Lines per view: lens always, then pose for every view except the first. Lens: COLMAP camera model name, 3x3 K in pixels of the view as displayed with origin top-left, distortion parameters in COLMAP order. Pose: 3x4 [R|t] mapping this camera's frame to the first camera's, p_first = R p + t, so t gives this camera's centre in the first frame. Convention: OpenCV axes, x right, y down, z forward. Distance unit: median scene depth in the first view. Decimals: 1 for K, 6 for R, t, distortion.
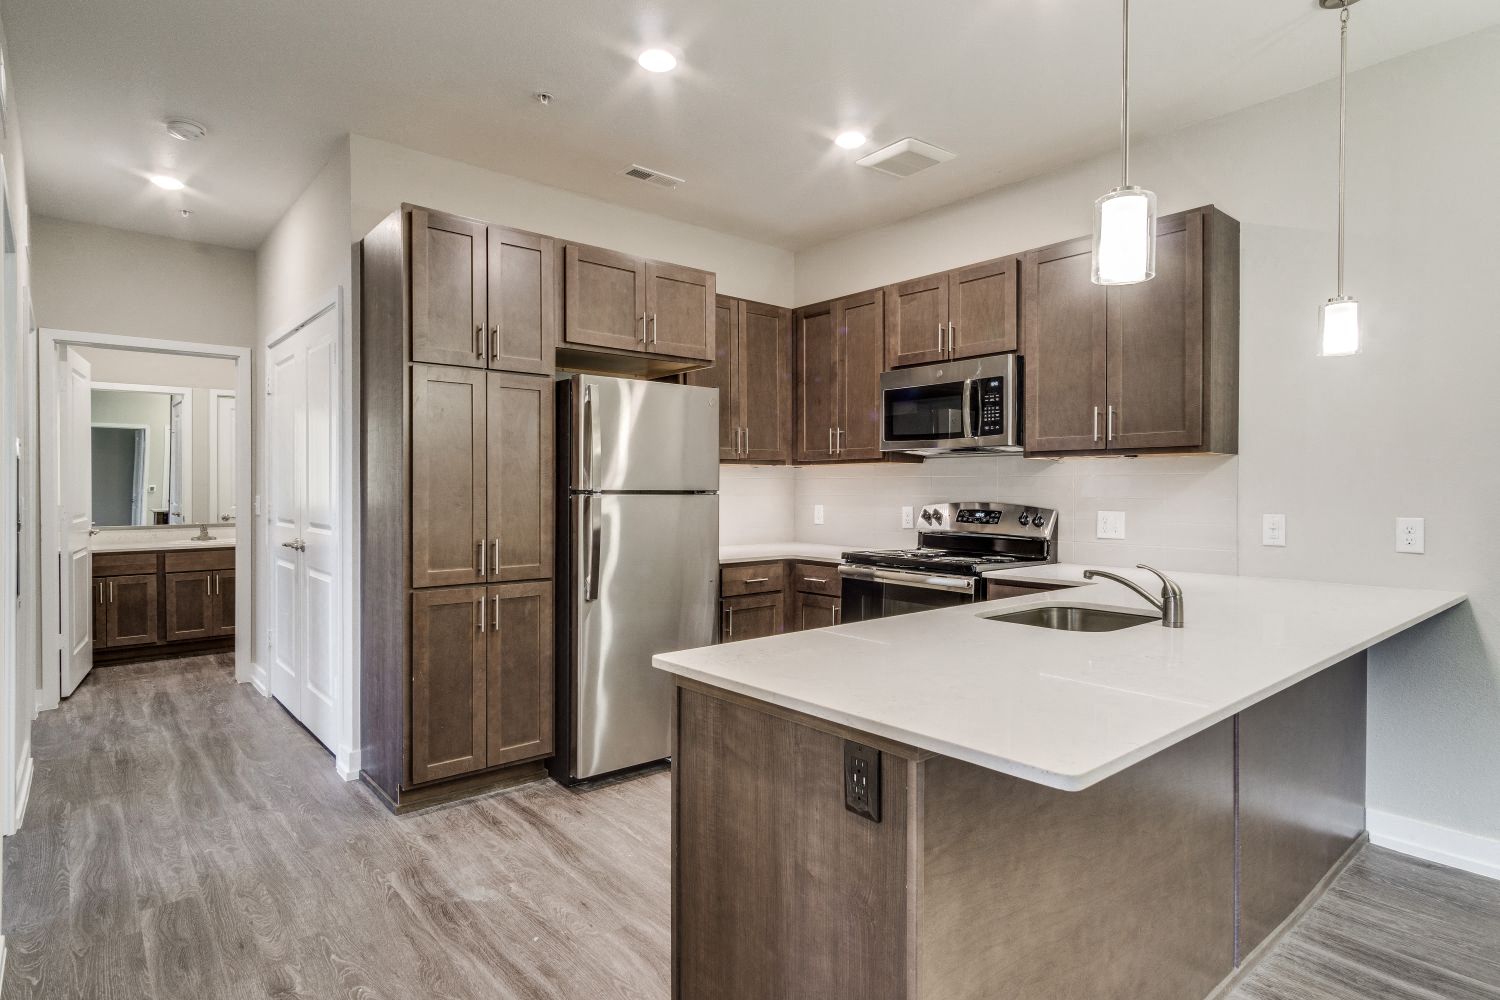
lens RADIAL K [[806.9, 0, 748.1], [0, 806.9, 503.4], [0, 0, 1]] dist [0.012255, -0.001692]
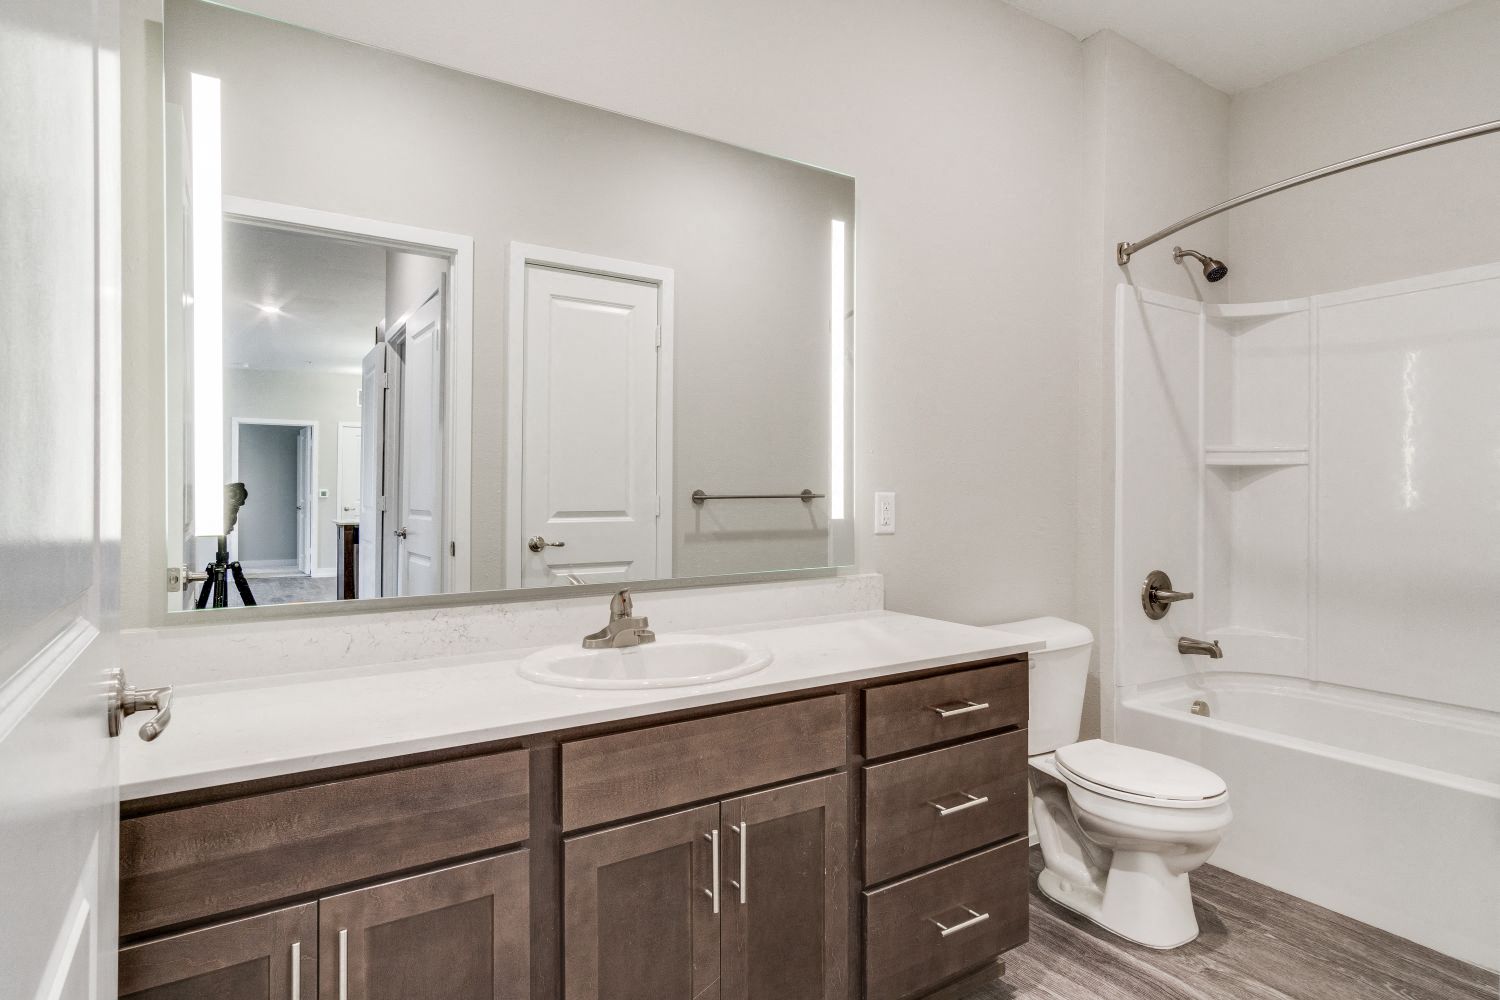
lens RADIAL K [[806.9, 0, 748.9], [0, 806.9, 502.6], [0, 0, 1]] dist [0.012255, -0.001692]
pose [[0.991262, 0.000408, -0.131906, -0.629283], [-0.002080, 0.999919, -0.012536, 0.001236], [0.131890, 0.012700, 0.991183, 0.779667]]
